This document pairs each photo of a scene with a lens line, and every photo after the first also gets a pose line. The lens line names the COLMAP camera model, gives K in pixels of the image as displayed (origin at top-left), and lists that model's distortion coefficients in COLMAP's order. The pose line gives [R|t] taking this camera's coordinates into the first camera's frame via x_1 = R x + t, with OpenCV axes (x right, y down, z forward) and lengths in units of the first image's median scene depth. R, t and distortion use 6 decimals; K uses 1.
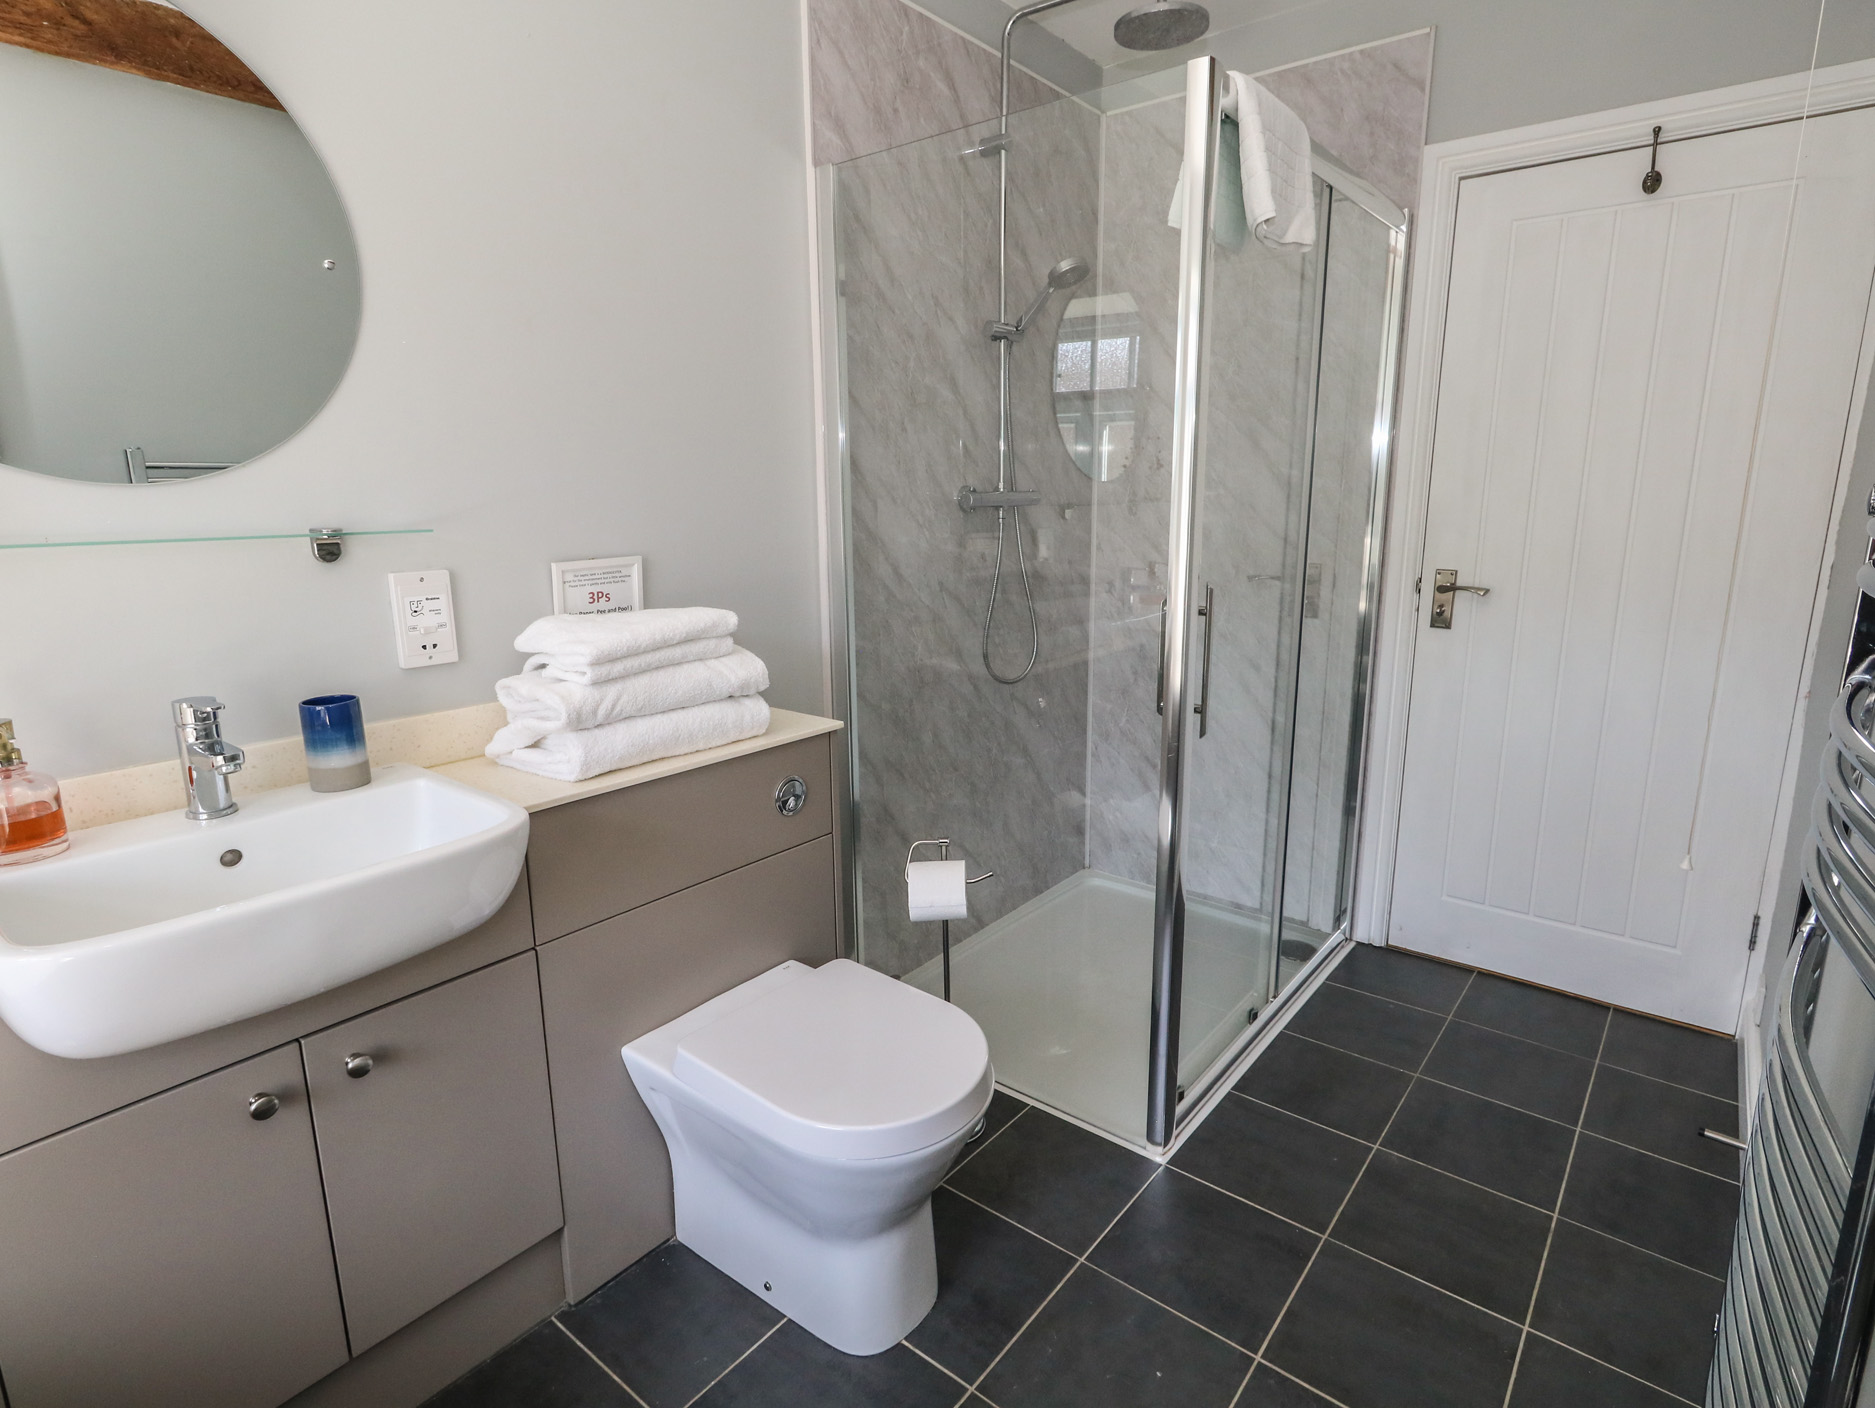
lens RADIAL K [[1008.4, 0, 946.4], [0, 1008.4, 694.9], [0, 0, 1]] dist [0.002927, -0.000729]
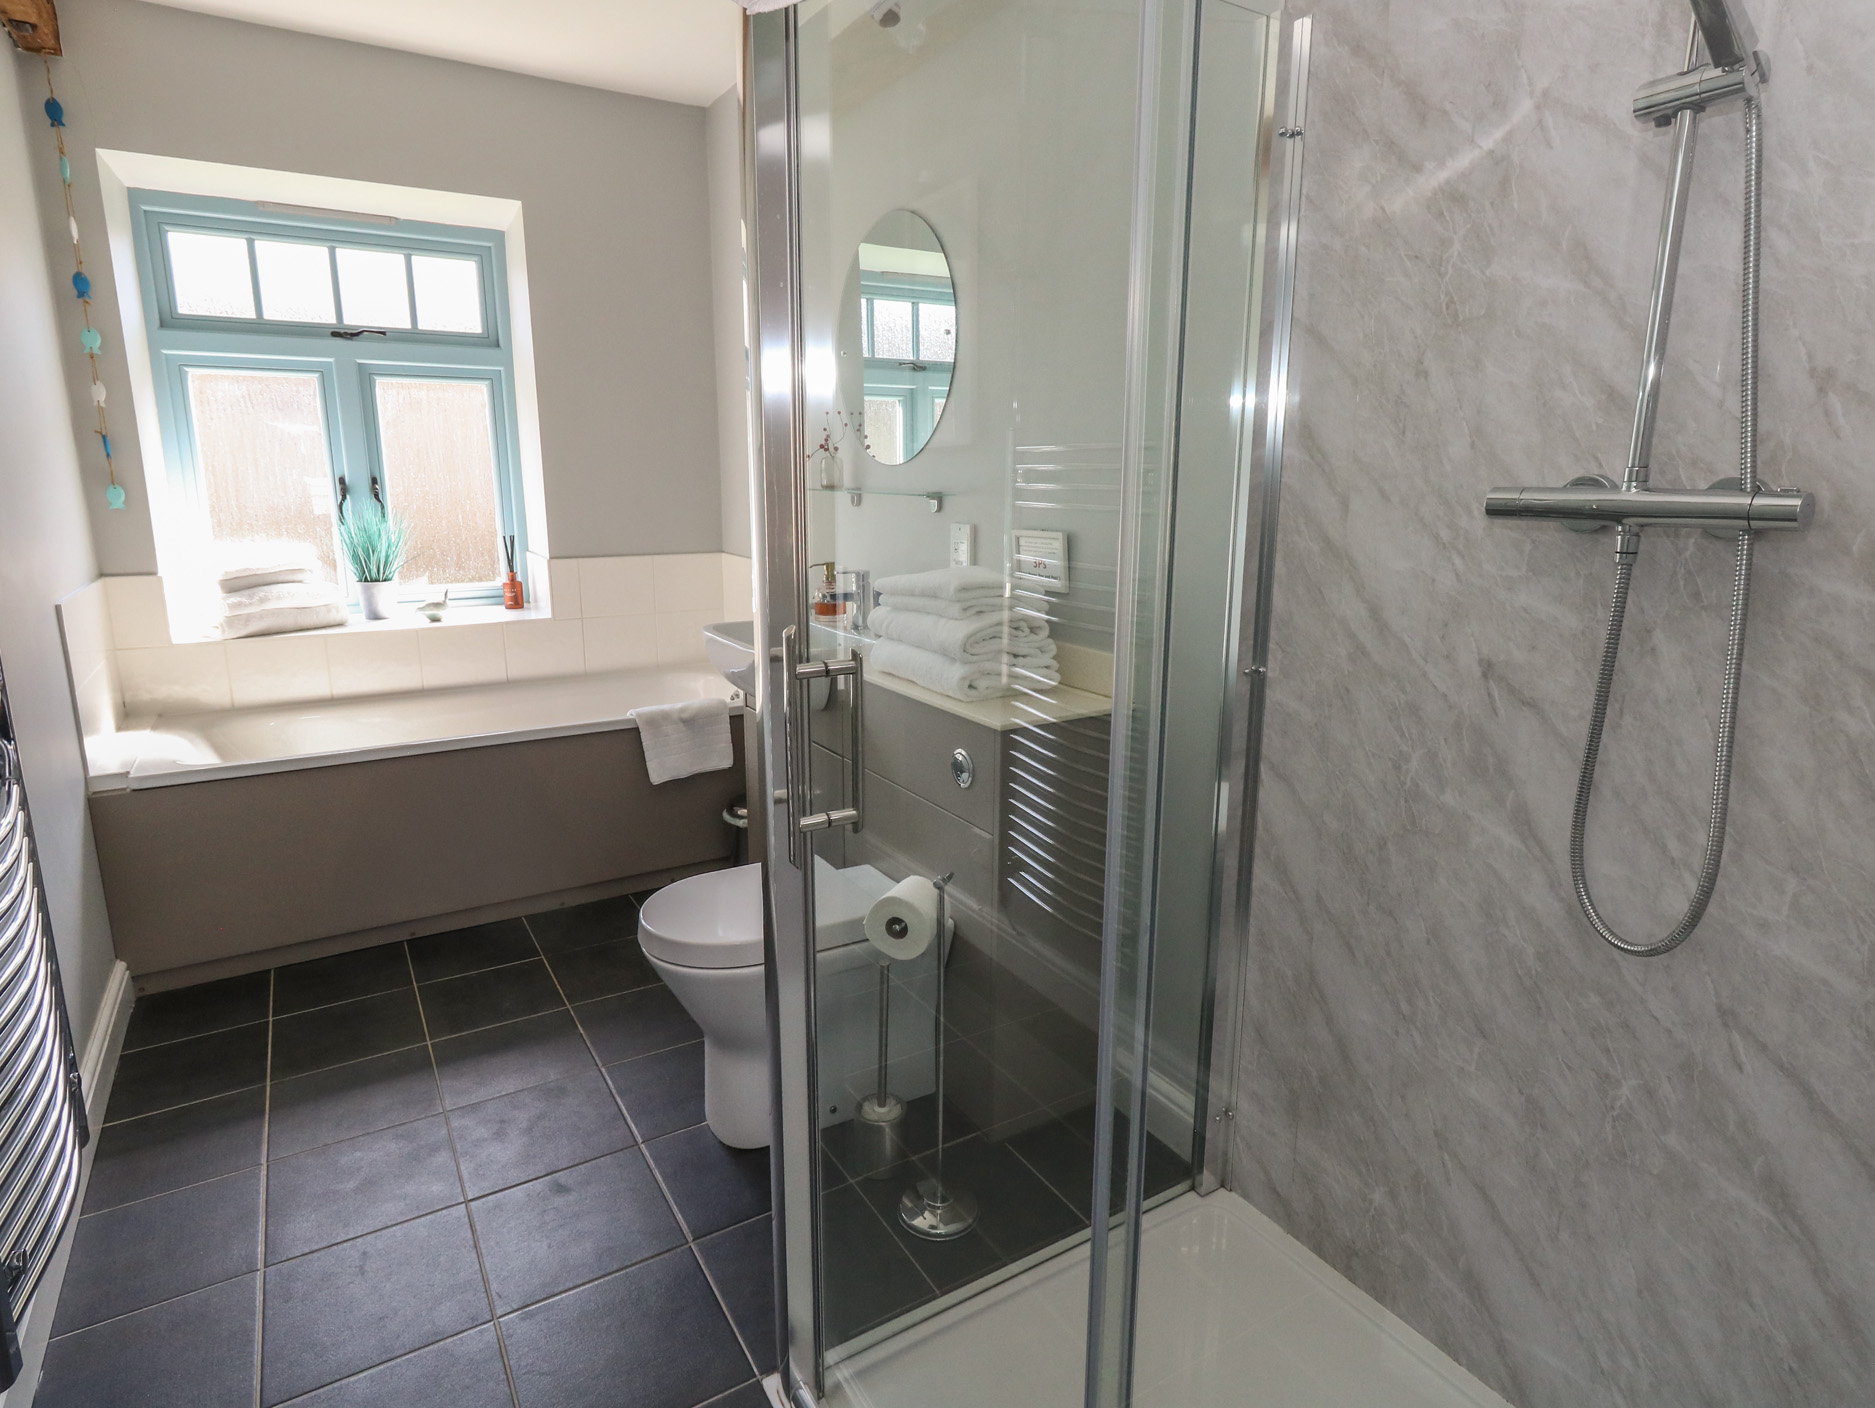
lens RADIAL K [[1008.4, 0, 946.4], [0, 1008.4, 694.9], [0, 0, 1]] dist [0.002927, -0.000729]
pose [[-0.320040, 0.200830, -0.925873, 0.592937], [-0.214318, 0.936593, 0.277237, -0.188606], [0.922845, 0.287158, -0.256706, 0.927248]]
